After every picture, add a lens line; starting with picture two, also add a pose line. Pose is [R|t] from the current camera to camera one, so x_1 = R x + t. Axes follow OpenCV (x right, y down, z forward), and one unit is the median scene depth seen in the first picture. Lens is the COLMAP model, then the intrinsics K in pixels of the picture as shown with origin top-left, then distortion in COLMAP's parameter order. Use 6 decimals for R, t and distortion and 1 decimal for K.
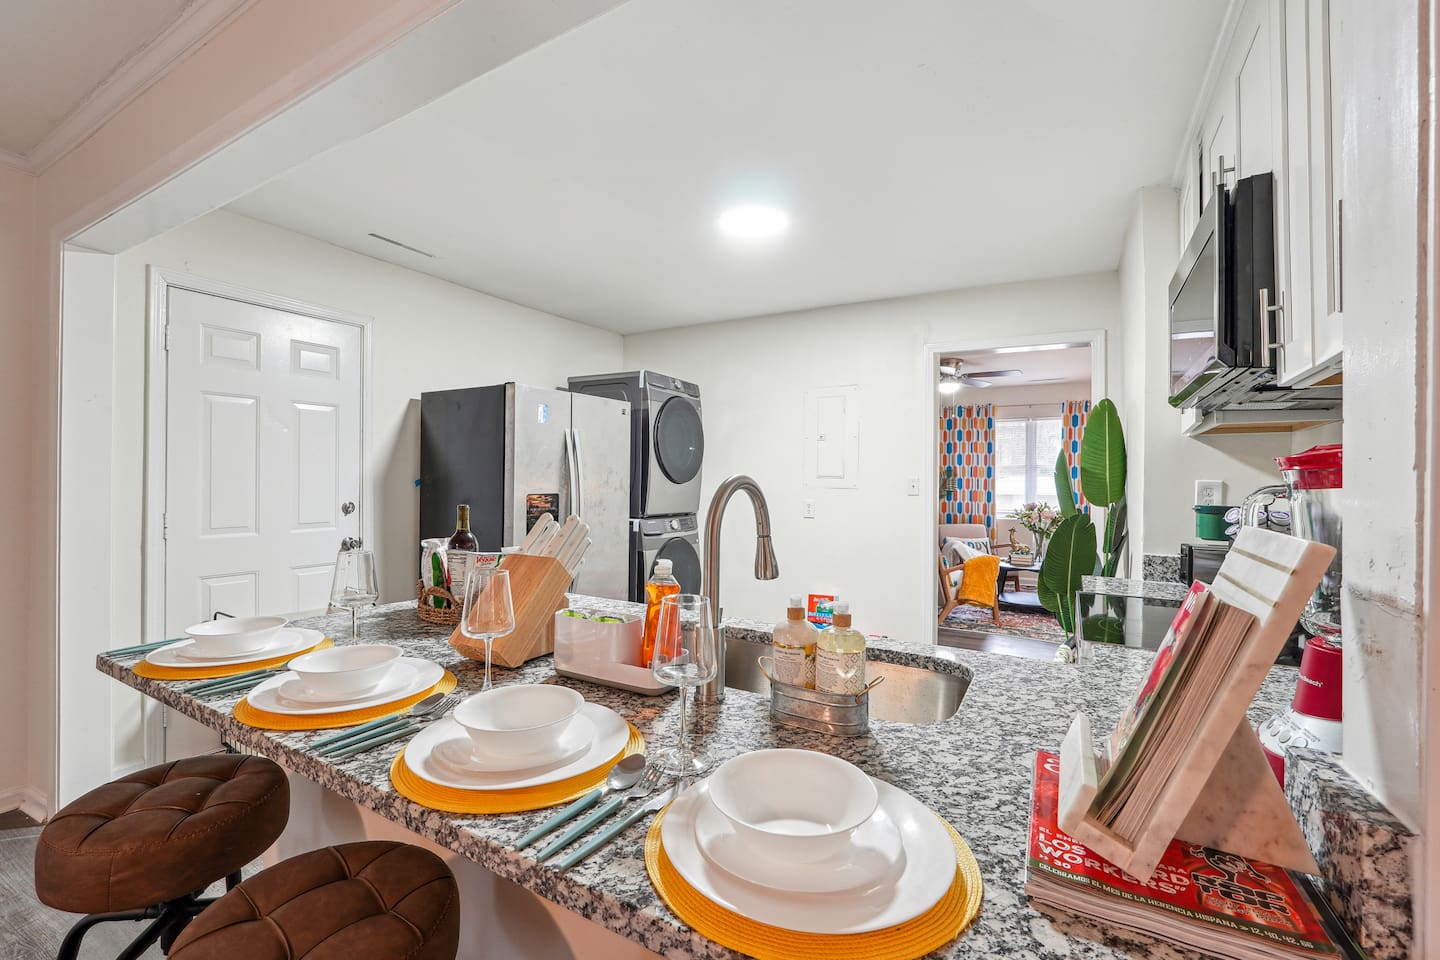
lens RADIAL K [[515.6, 0, 747.9], [0, 515.6, 484.8], [0, 0, 1]] dist [-0.000537, 0.000016]
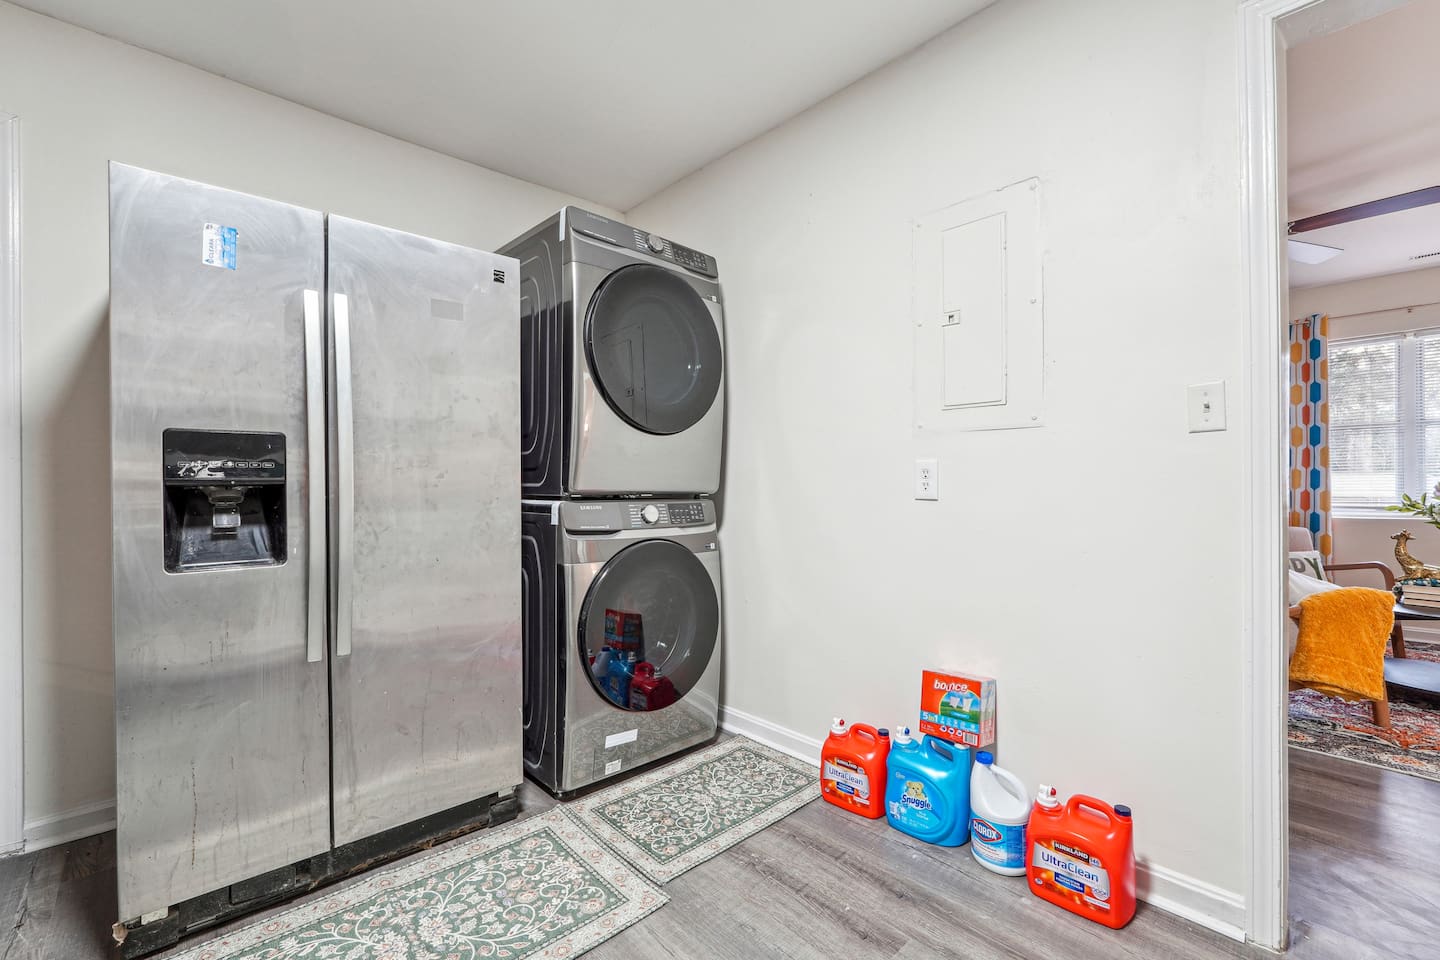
lens RADIAL K [[617.7, 0, 713.8], [0, 617.7, 483.5], [0, 0, 1]] dist [0.001147, 0.000134]
pose [[0.955045, -0.011654, -0.296231, 0.101114], [0.013754, 0.999893, 0.005007, 0.044131], [0.296141, -0.008856, 0.955103, 0.422187]]
